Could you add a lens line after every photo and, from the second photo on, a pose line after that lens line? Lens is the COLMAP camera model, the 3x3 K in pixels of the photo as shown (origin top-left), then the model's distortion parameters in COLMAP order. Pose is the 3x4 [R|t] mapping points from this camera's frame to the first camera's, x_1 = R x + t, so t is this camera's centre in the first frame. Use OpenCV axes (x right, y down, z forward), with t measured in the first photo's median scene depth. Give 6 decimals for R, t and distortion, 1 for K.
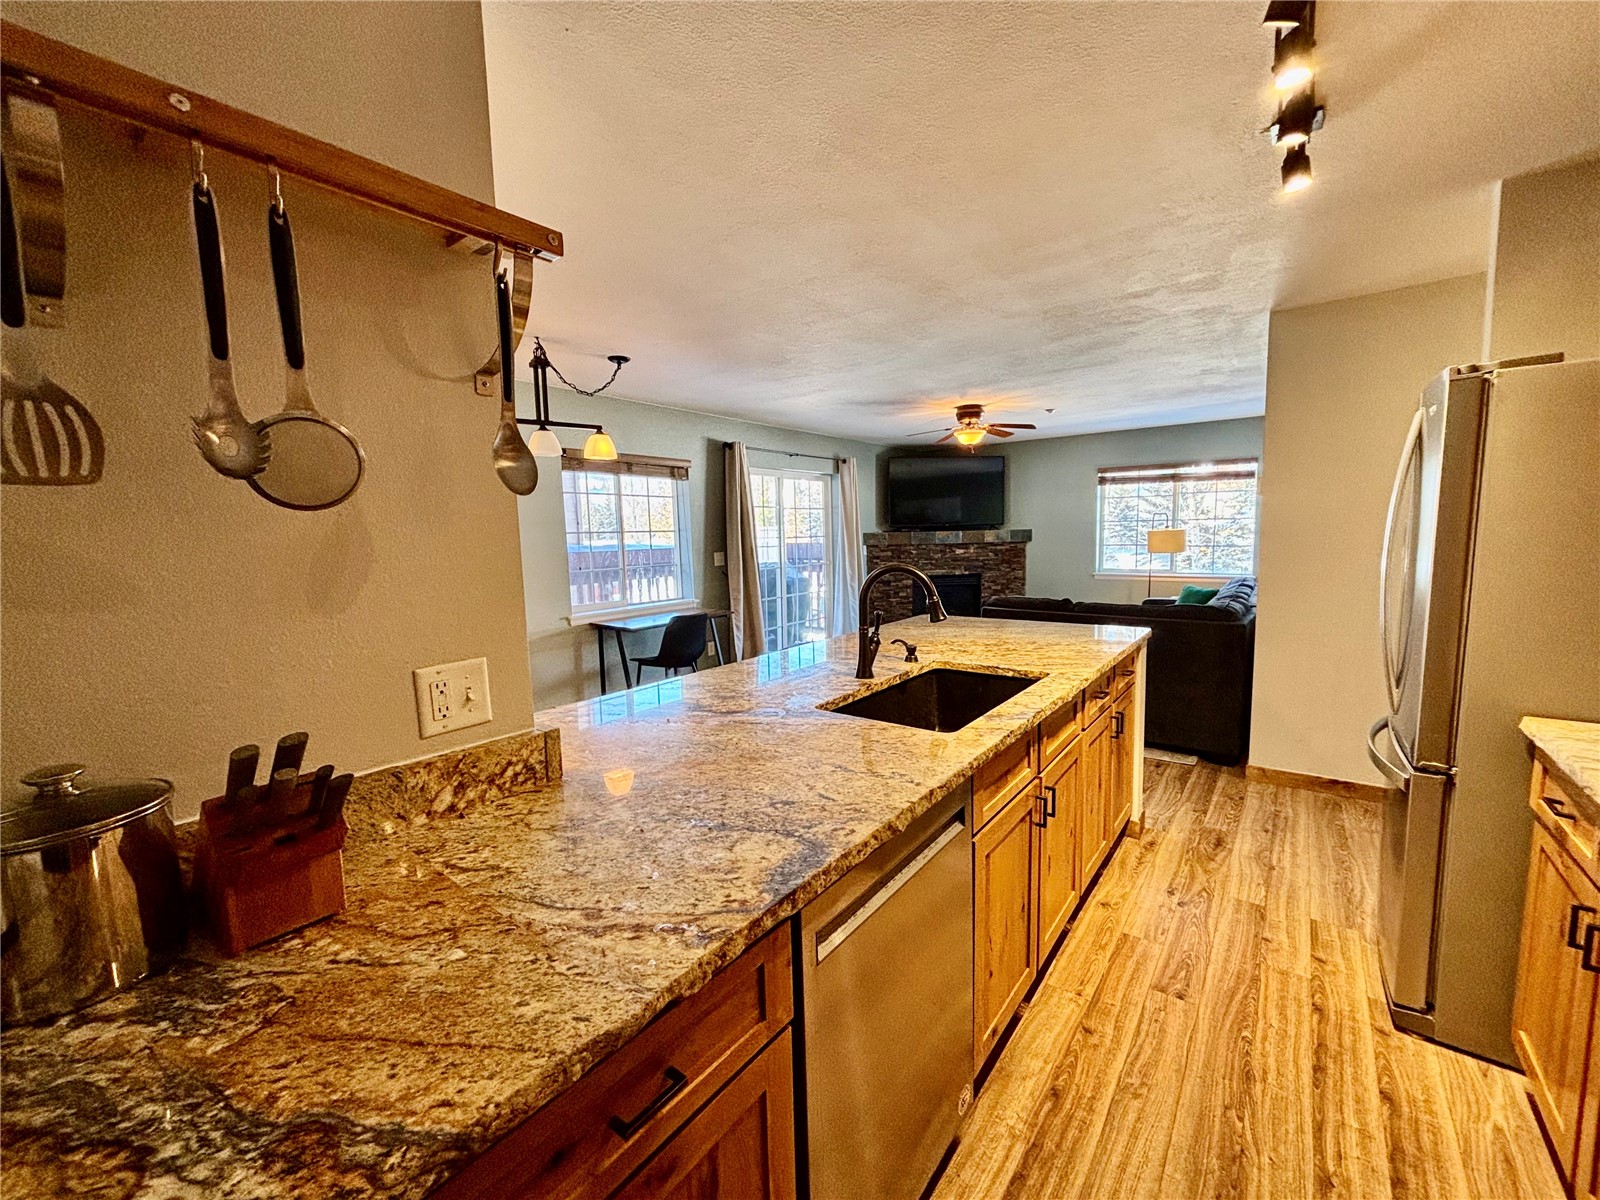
lens RADIAL K [[644.2, 0, 803.9], [0, 644.2, 601.2], [0, 0, 1]] dist [0.001231, -0.000128]
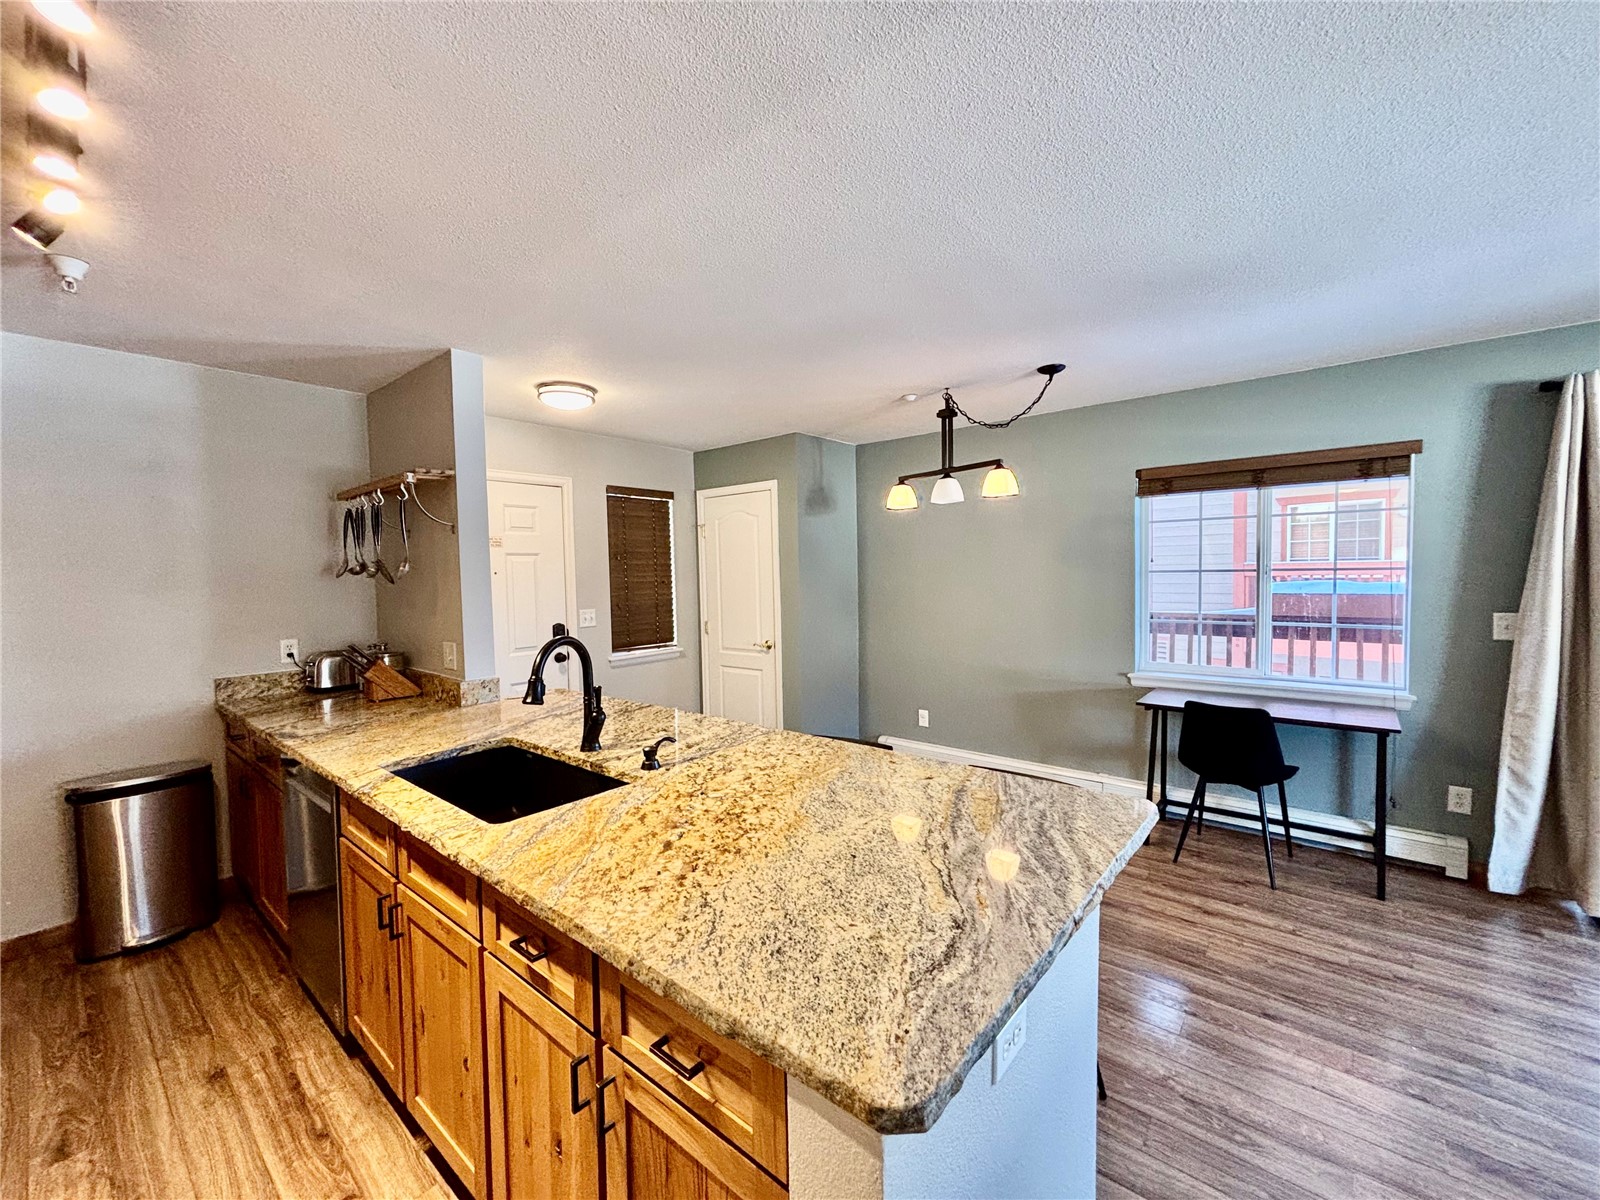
lens RADIAL K [[644.2, 0, 796.0], [0, 644.2, 600.3], [0, 0, 1]] dist [0.001231, -0.000128]
pose [[-0.041644, 0.071974, -0.996537, 0.656766], [-0.088433, 0.993222, 0.075431, -0.131185], [0.995211, 0.091268, -0.034996, 0.838881]]
